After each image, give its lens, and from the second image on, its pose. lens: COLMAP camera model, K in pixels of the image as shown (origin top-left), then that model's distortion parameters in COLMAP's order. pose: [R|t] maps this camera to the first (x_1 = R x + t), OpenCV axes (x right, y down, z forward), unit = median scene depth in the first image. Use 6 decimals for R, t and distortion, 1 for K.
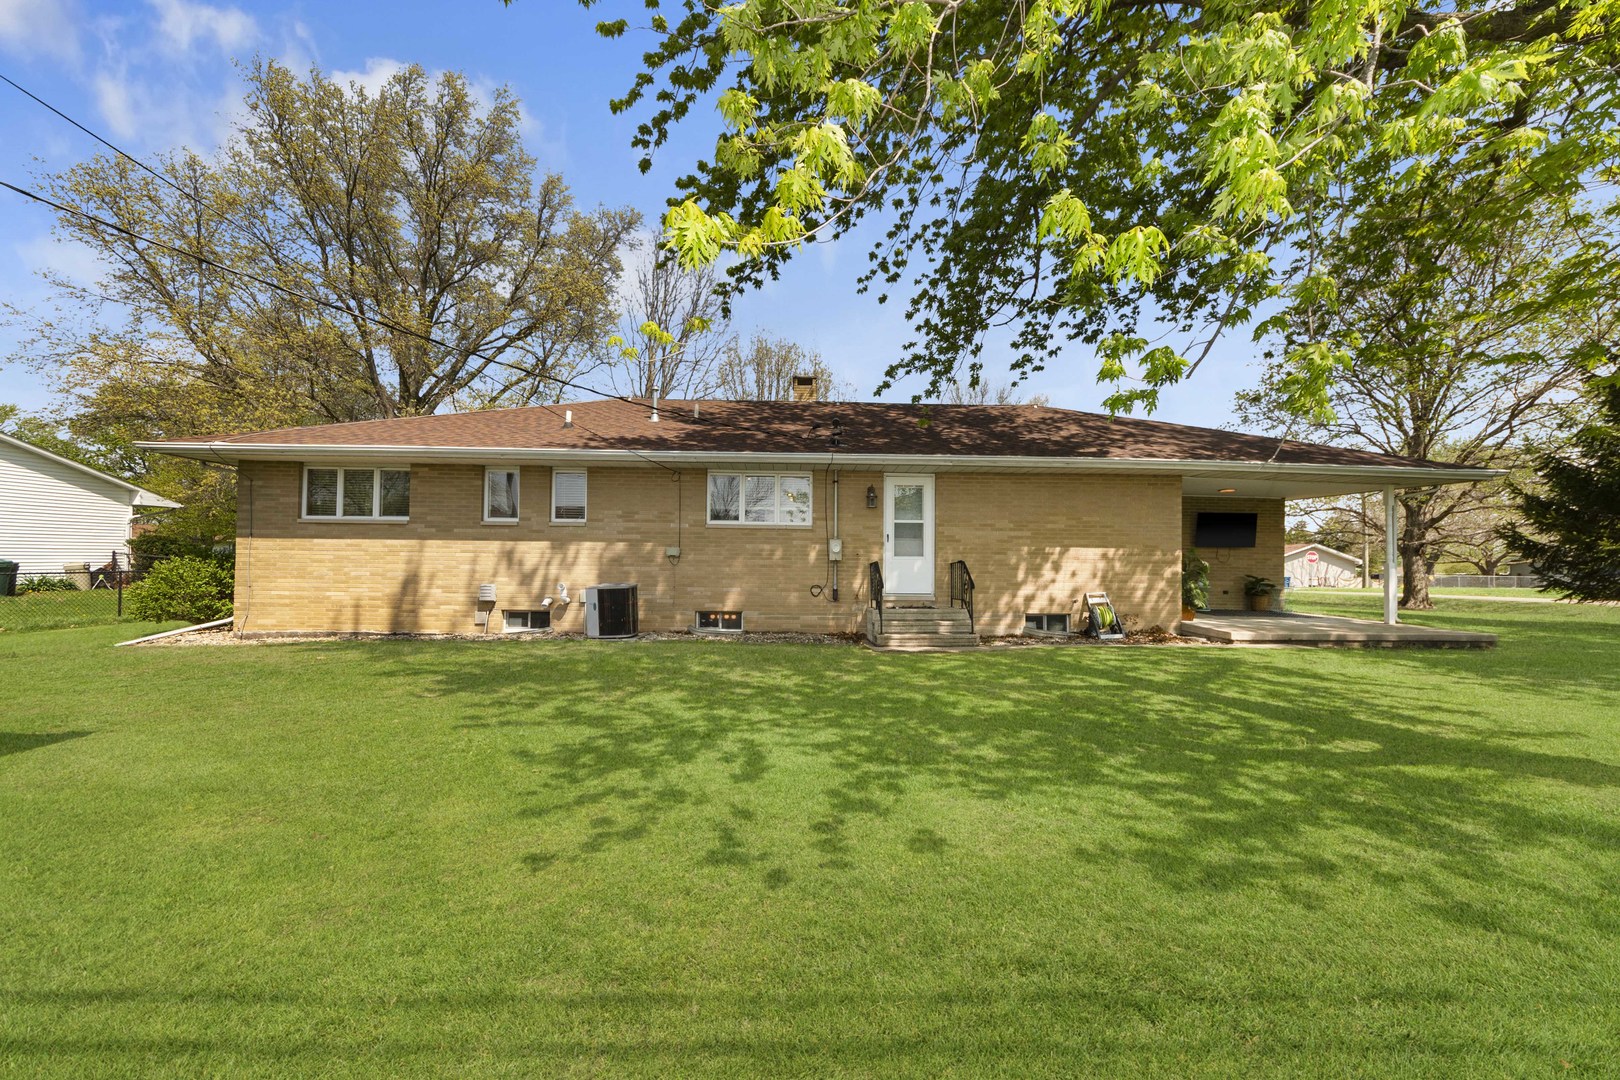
lens RADIAL K [[589.2, 0, 815.1], [0, 589.2, 553.6], [0, 0, 1]] dist [-0.009266, -0.000266]
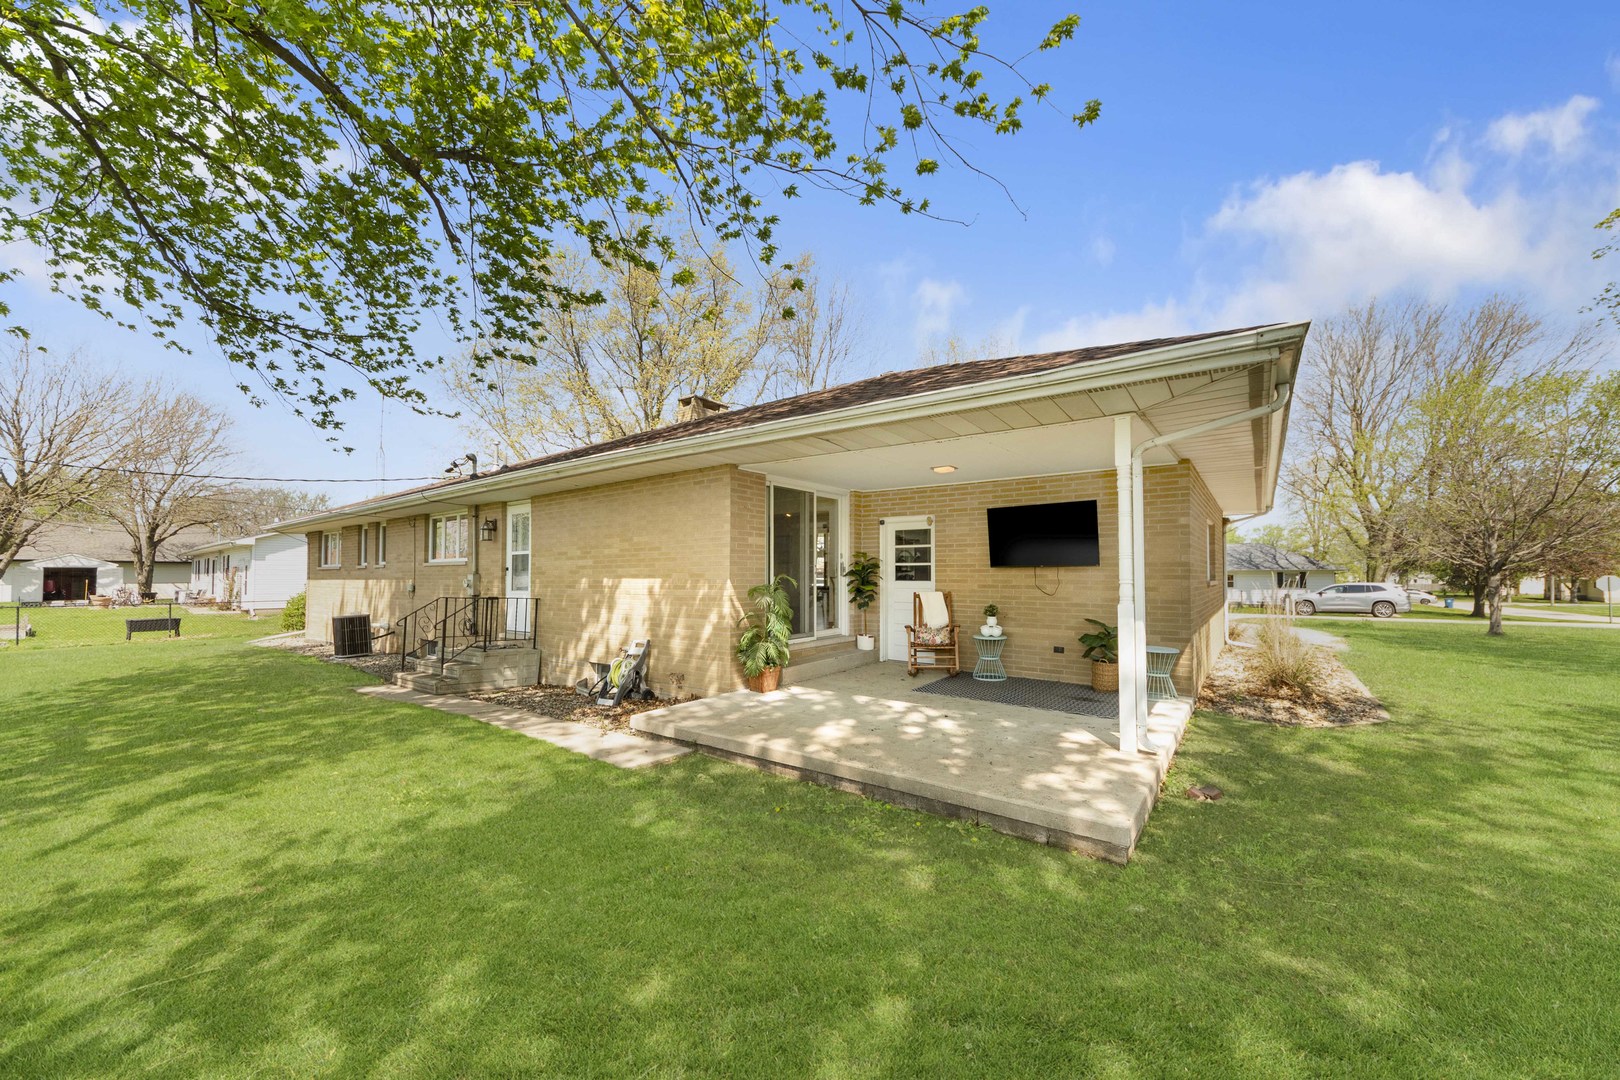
lens RADIAL K [[589.2, 0, 815.1], [0, 589.2, 553.6], [0, 0, 1]] dist [-0.009266, -0.000266]
pose [[0.796272, -0.040930, -0.603553, 1.087486], [0.020542, 0.998963, -0.040643, -0.006765], [0.604590, 0.019965, 0.796287, 0.549269]]
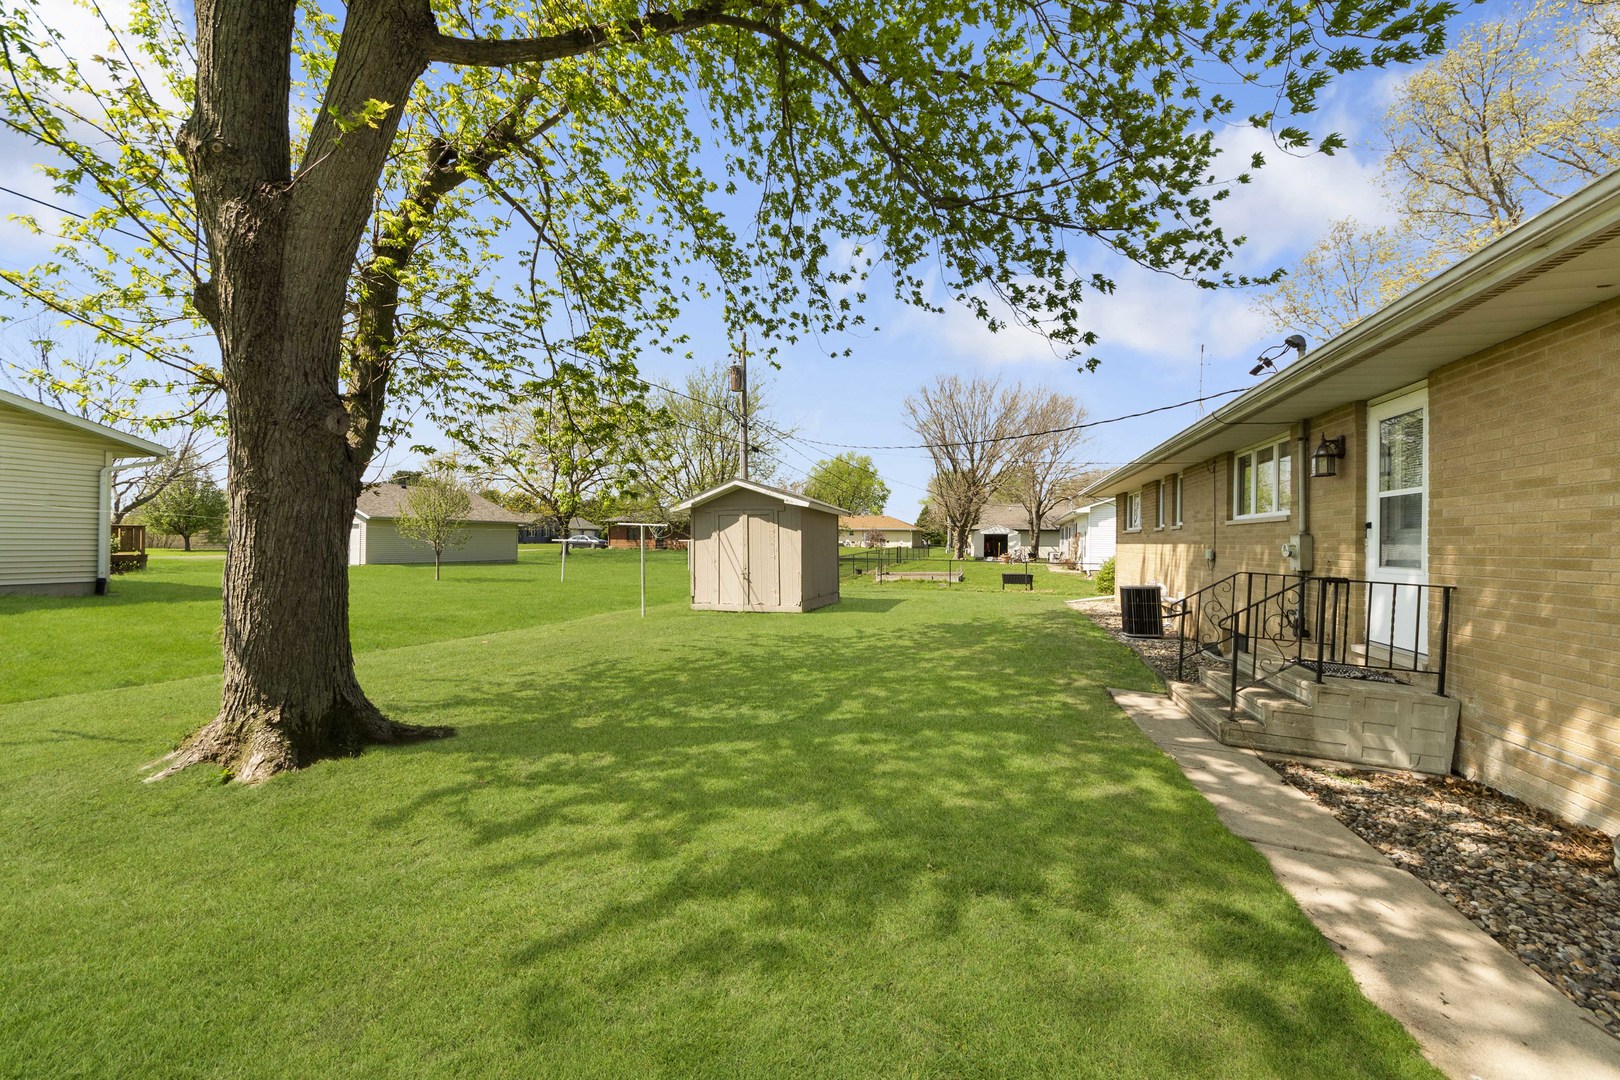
lens RADIAL K [[589.2, 0, 815.1], [0, 589.2, 553.6], [0, 0, 1]] dist [-0.009266, -0.000266]
pose [[-0.307257, 0.002812, -0.951623, 0.752166], [0.002628, 0.999994, 0.002106, -0.008497], [0.951623, -0.001854, -0.307262, 0.701425]]
